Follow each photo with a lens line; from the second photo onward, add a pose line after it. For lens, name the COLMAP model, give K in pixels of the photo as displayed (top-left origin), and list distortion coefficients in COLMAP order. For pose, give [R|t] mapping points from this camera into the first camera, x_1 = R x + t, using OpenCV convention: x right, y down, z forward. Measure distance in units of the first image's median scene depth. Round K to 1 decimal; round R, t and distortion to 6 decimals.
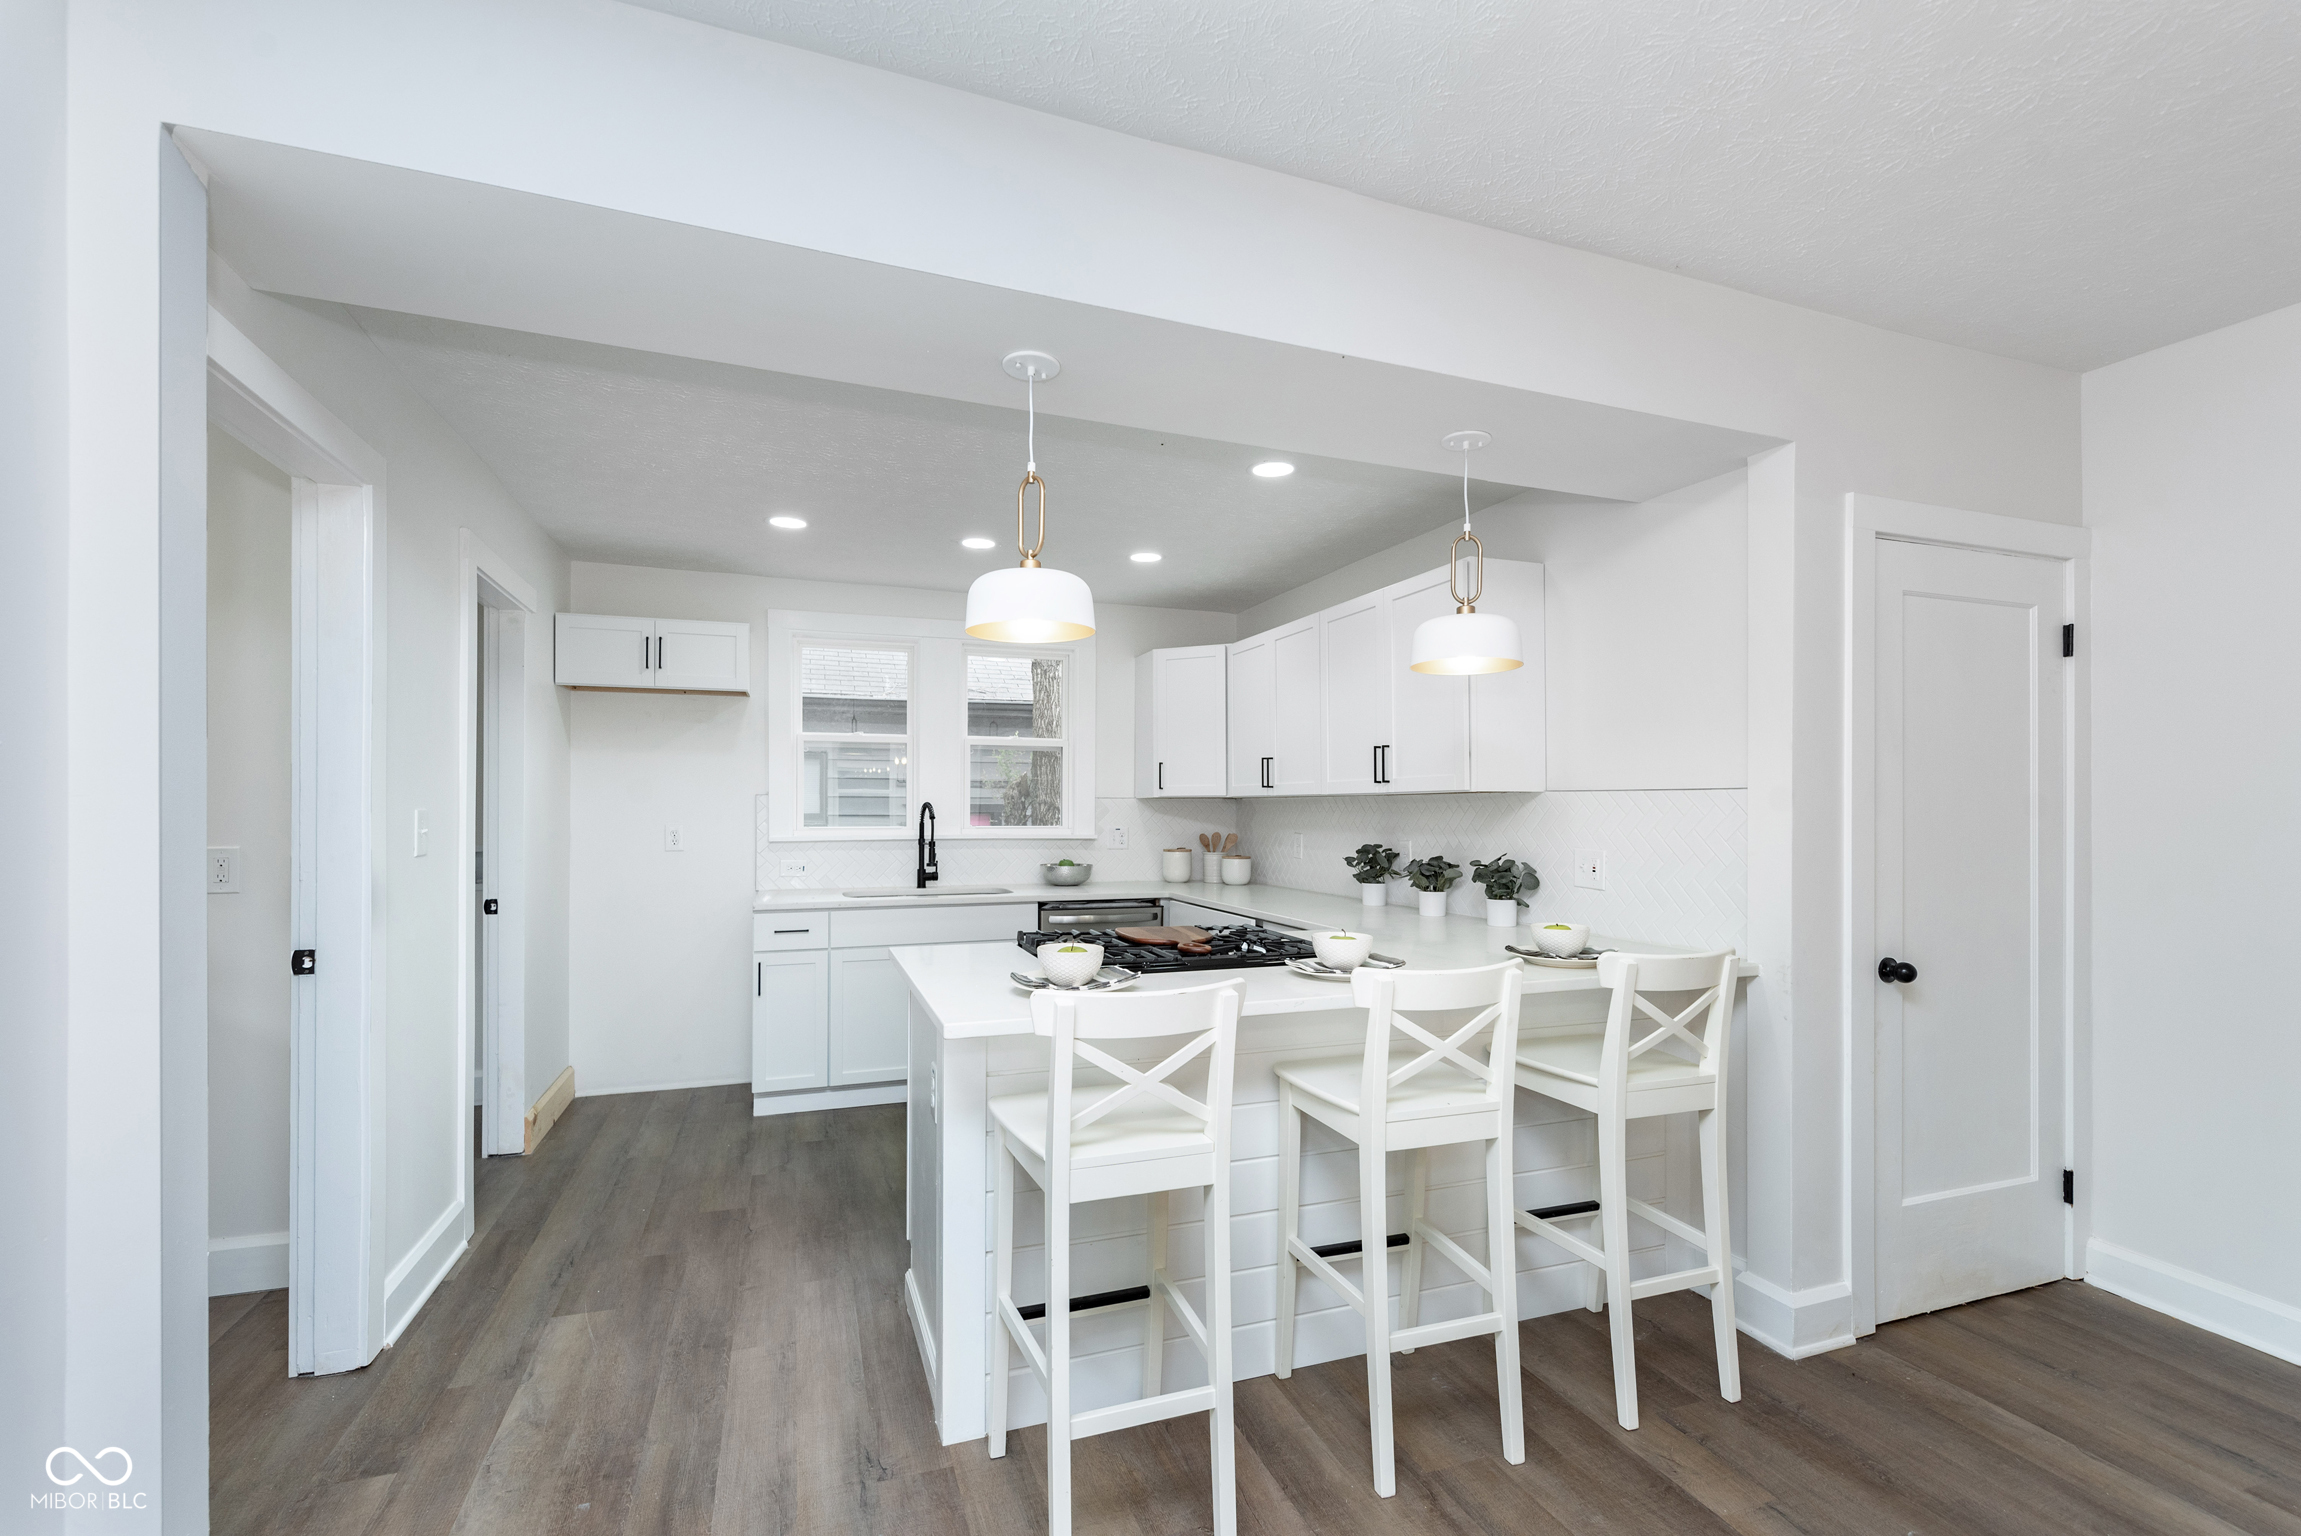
lens RADIAL K [[995.9, 0, 1171.0], [0, 995.9, 798.8], [0, 0, 1]] dist [0.001562, -0.001332]
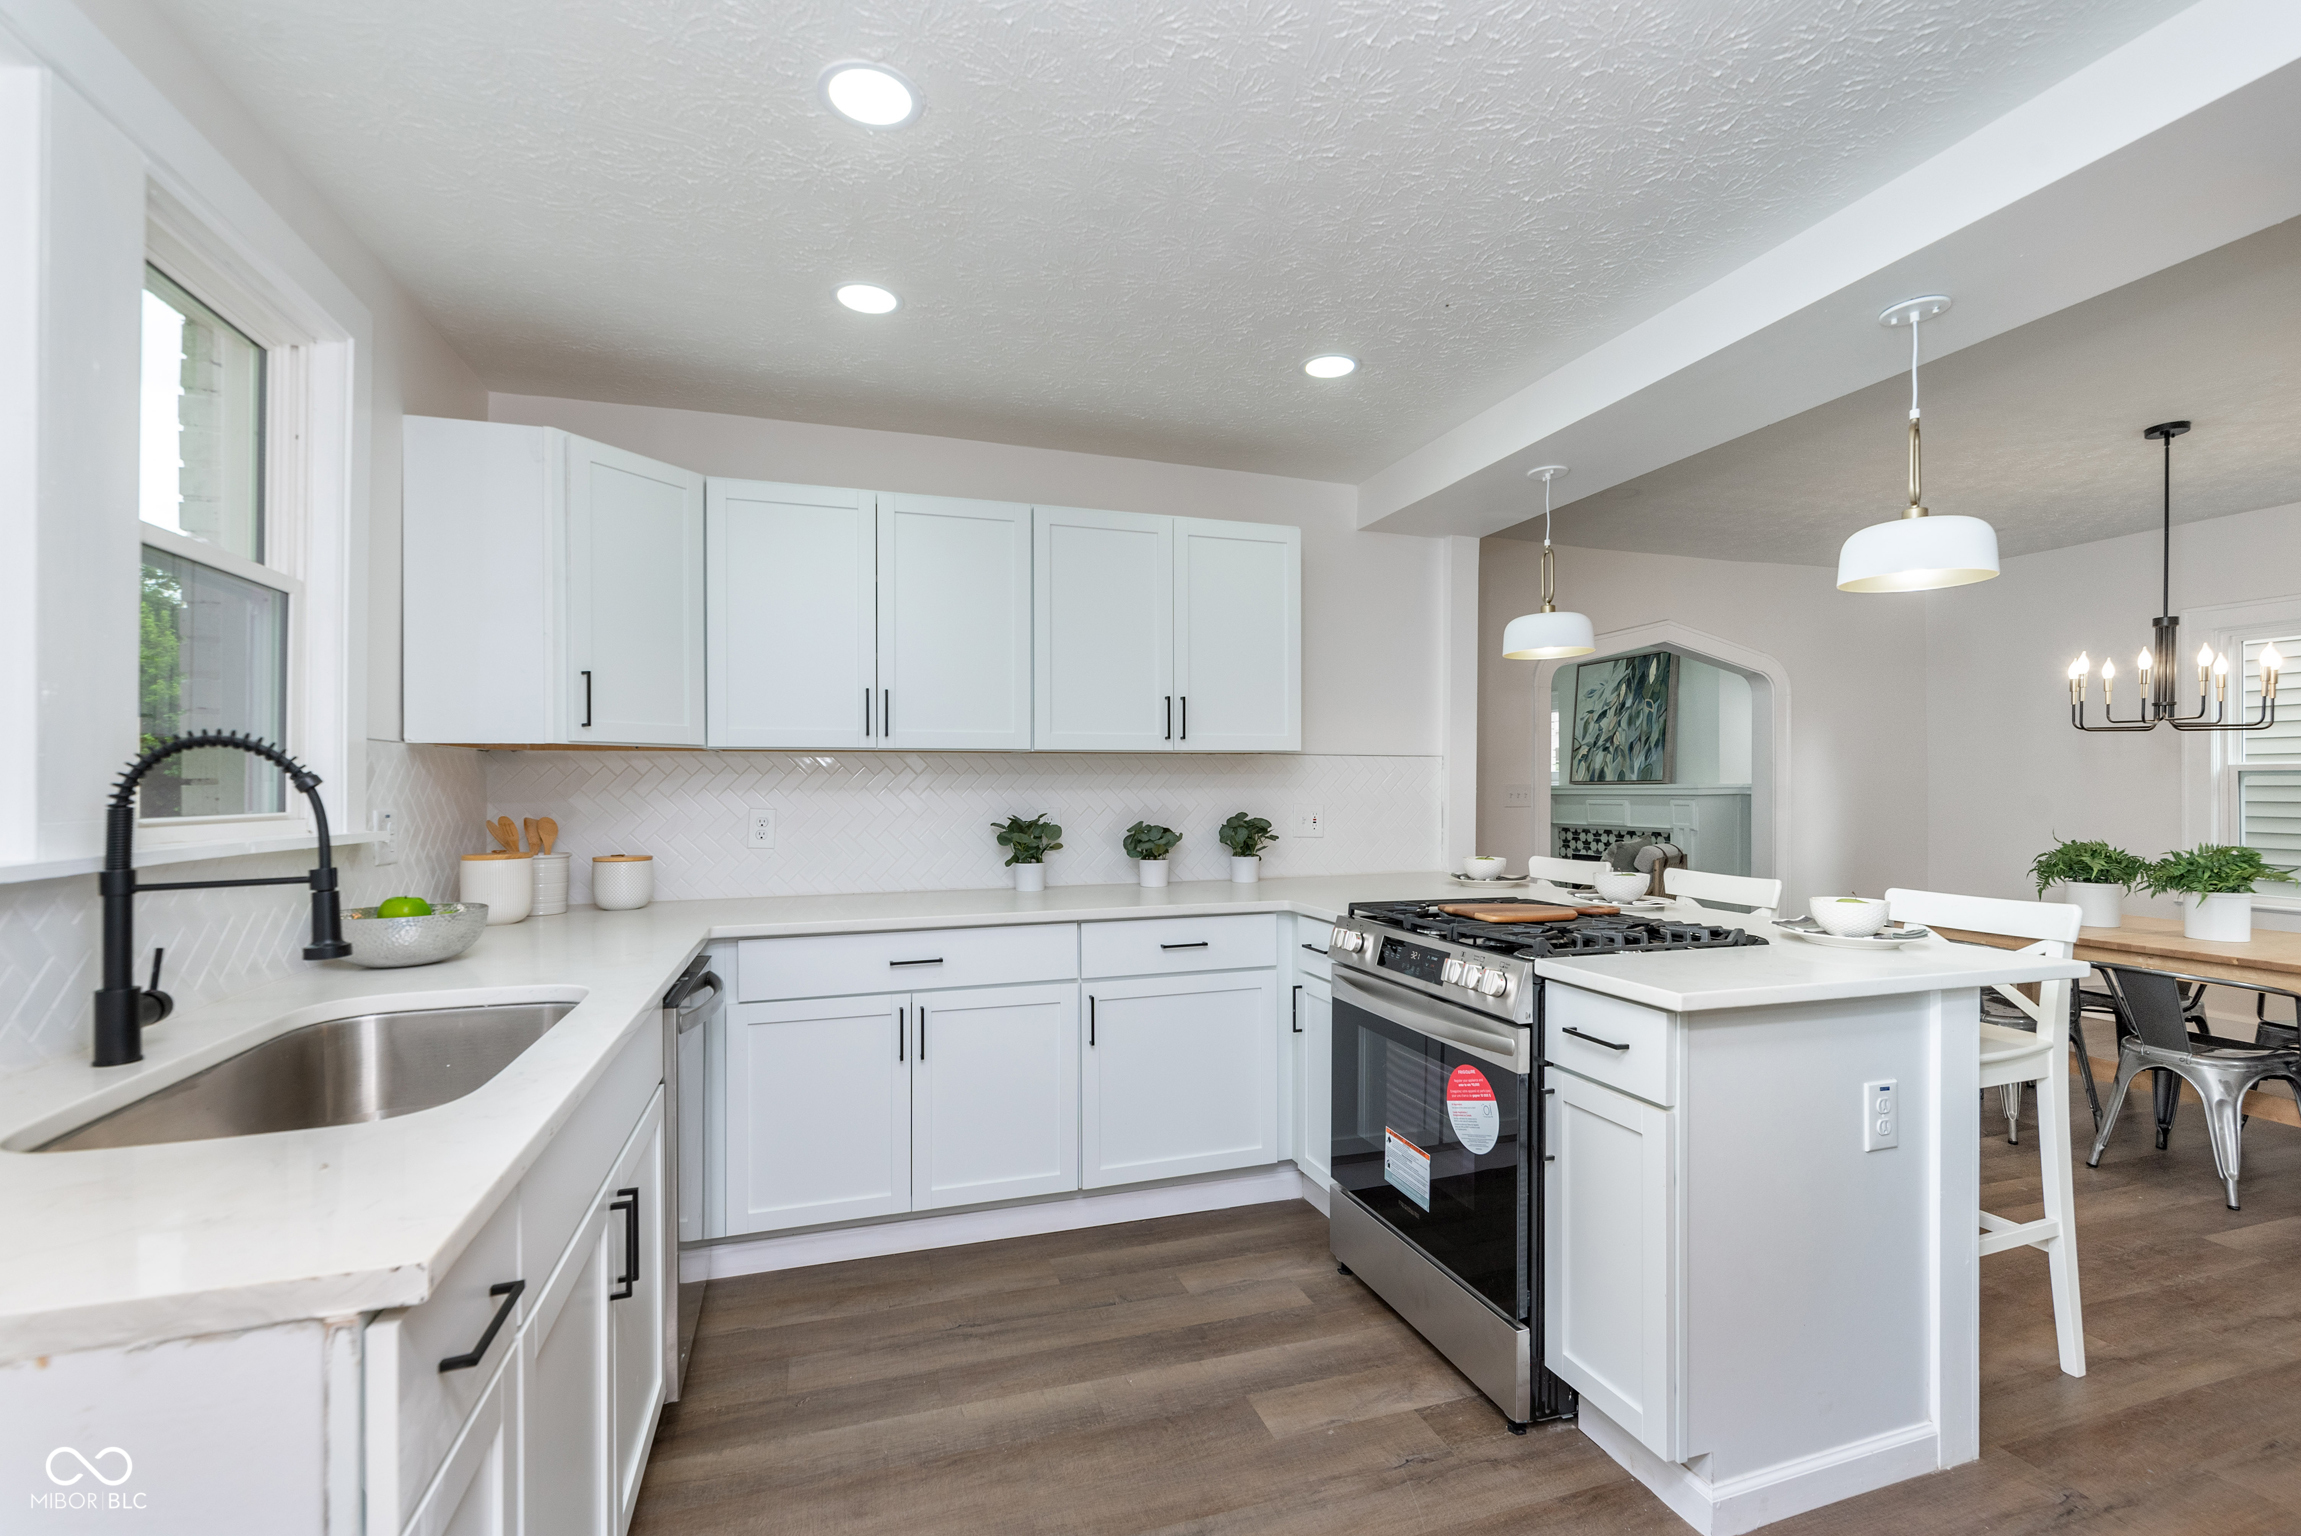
lens RADIAL K [[995.9, 0, 1154.8], [0, 995.9, 779.1], [0, 0, 1]] dist [0.001562, -0.001332]
pose [[0.045922, 0.003953, 0.998937, -0.493603], [-0.005164, 0.999980, -0.003719, 0.016270], [-0.998932, -0.004988, 0.045941, 0.721664]]
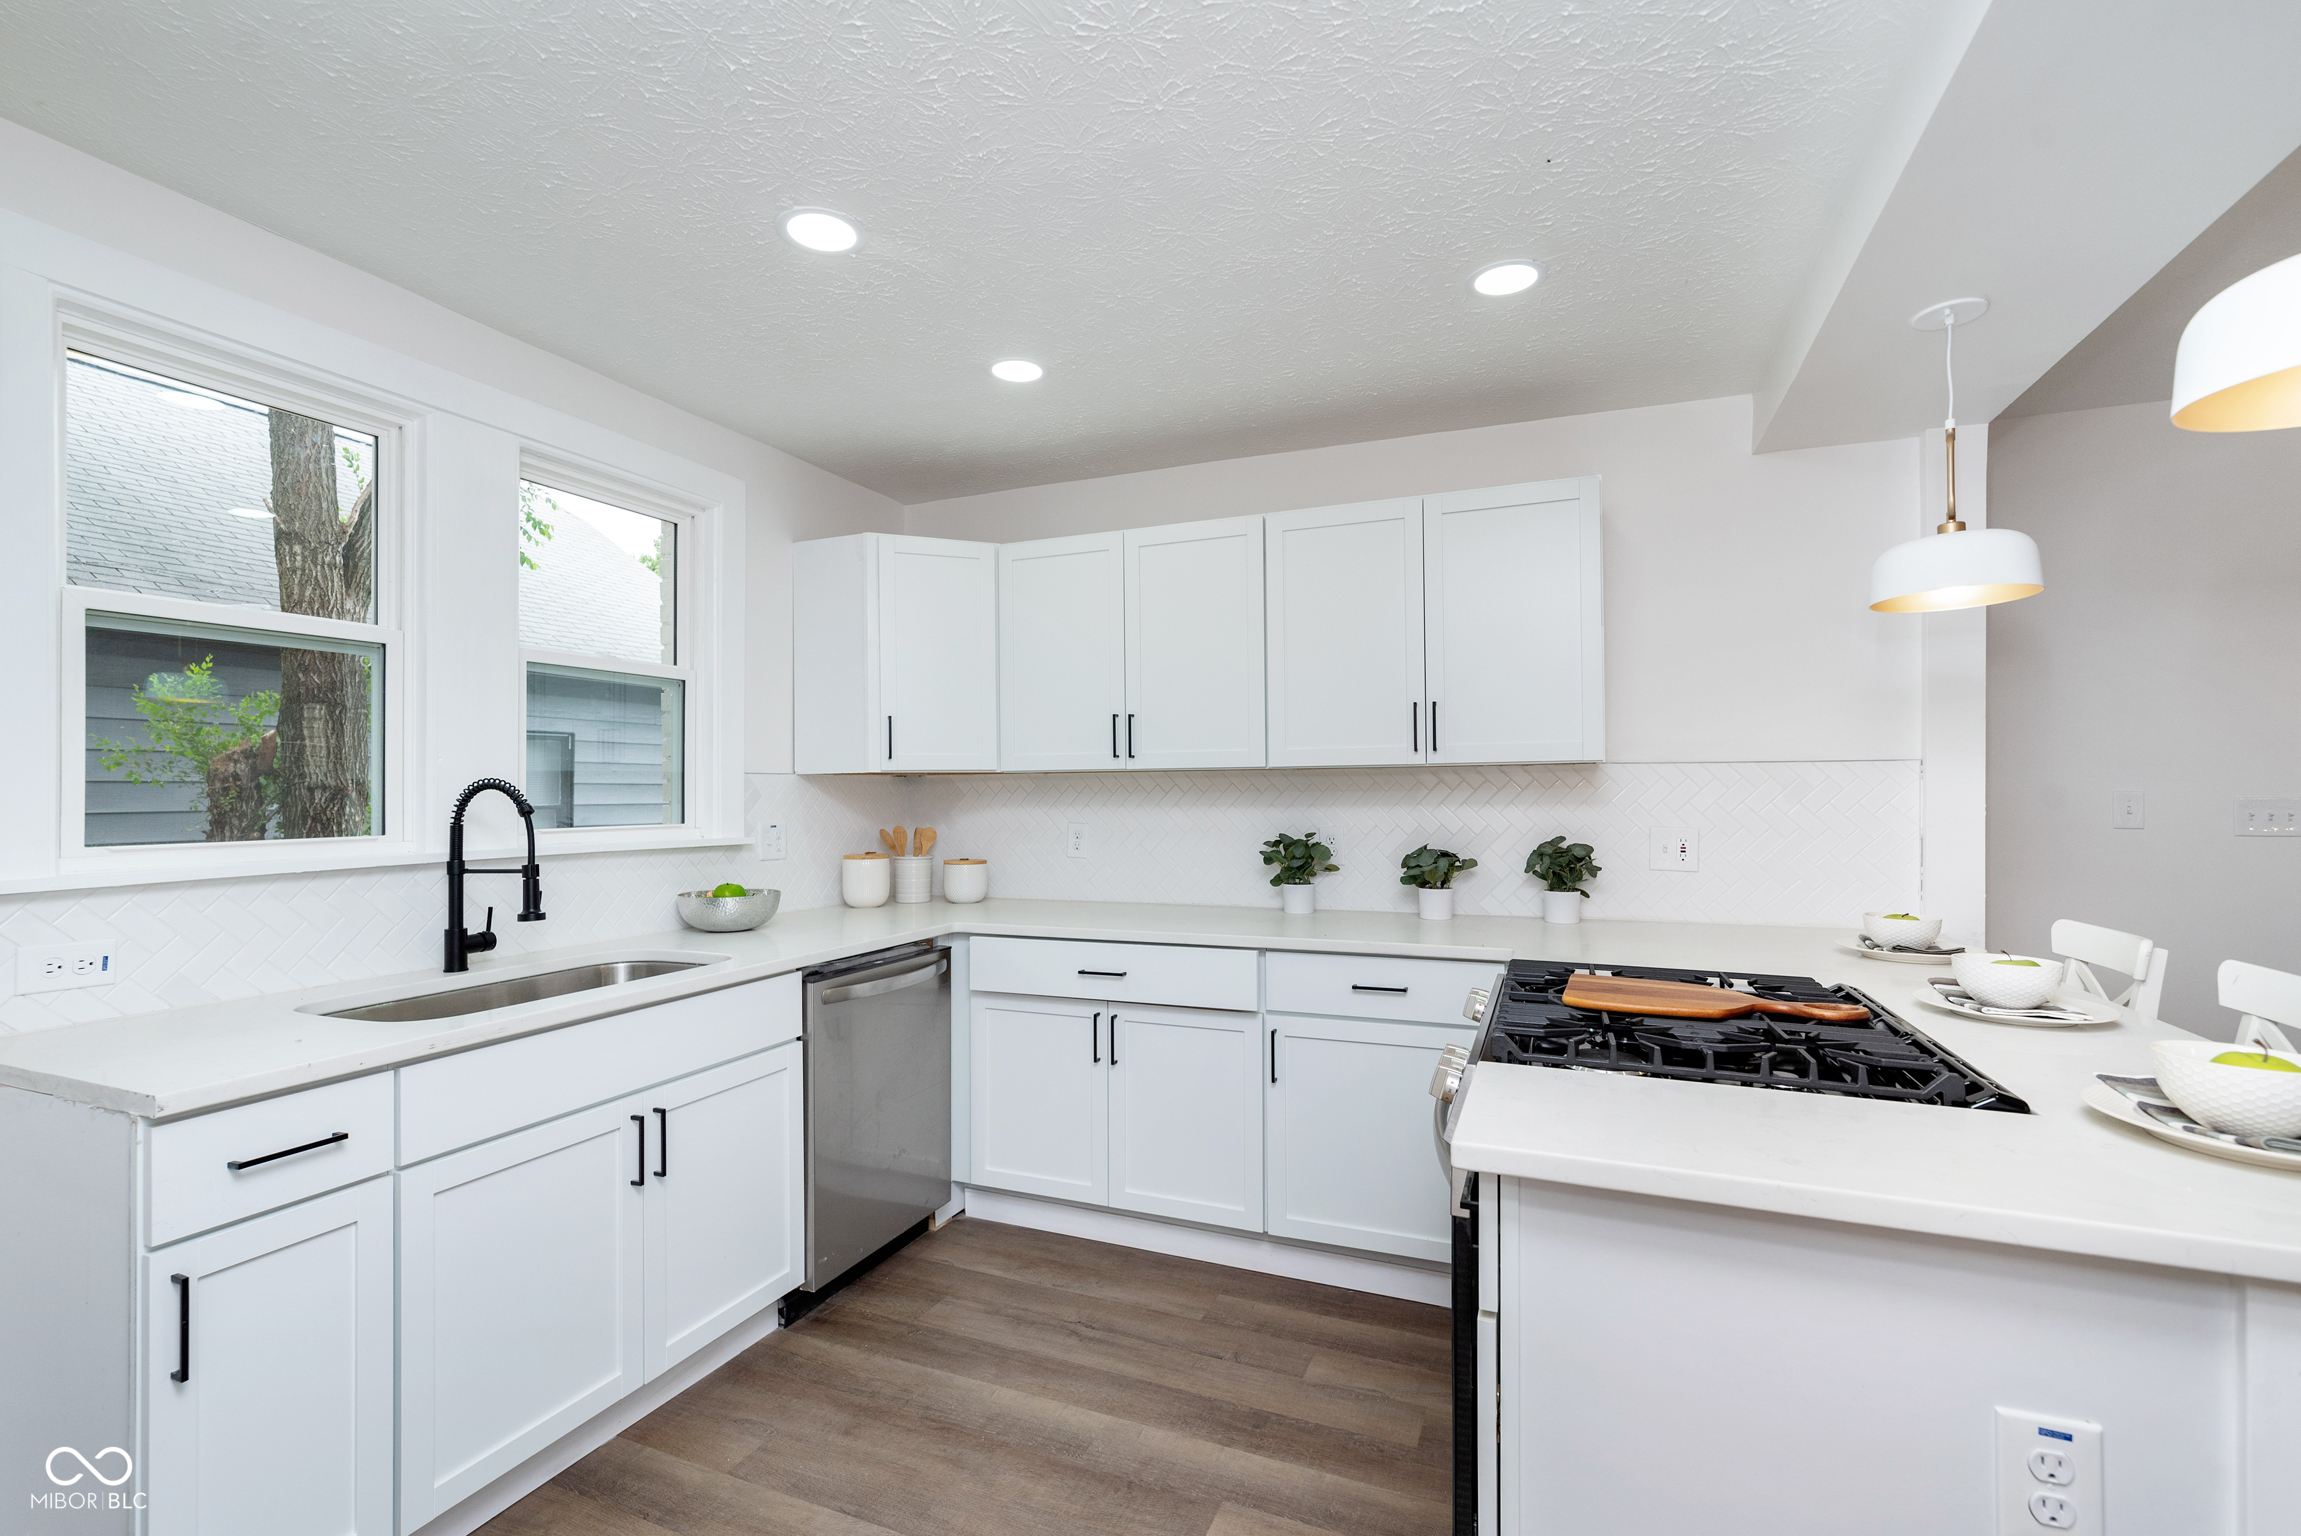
lens RADIAL K [[995.9, 0, 1145.4], [0, 995.9, 781.3], [0, 0, 1]] dist [0.001562, -0.001332]
pose [[0.684407, 0.002590, 0.729096, -0.364772], [0.001829, 0.999984, -0.005269, 0.007430], [-0.729098, 0.004940, 0.684392, 0.469135]]
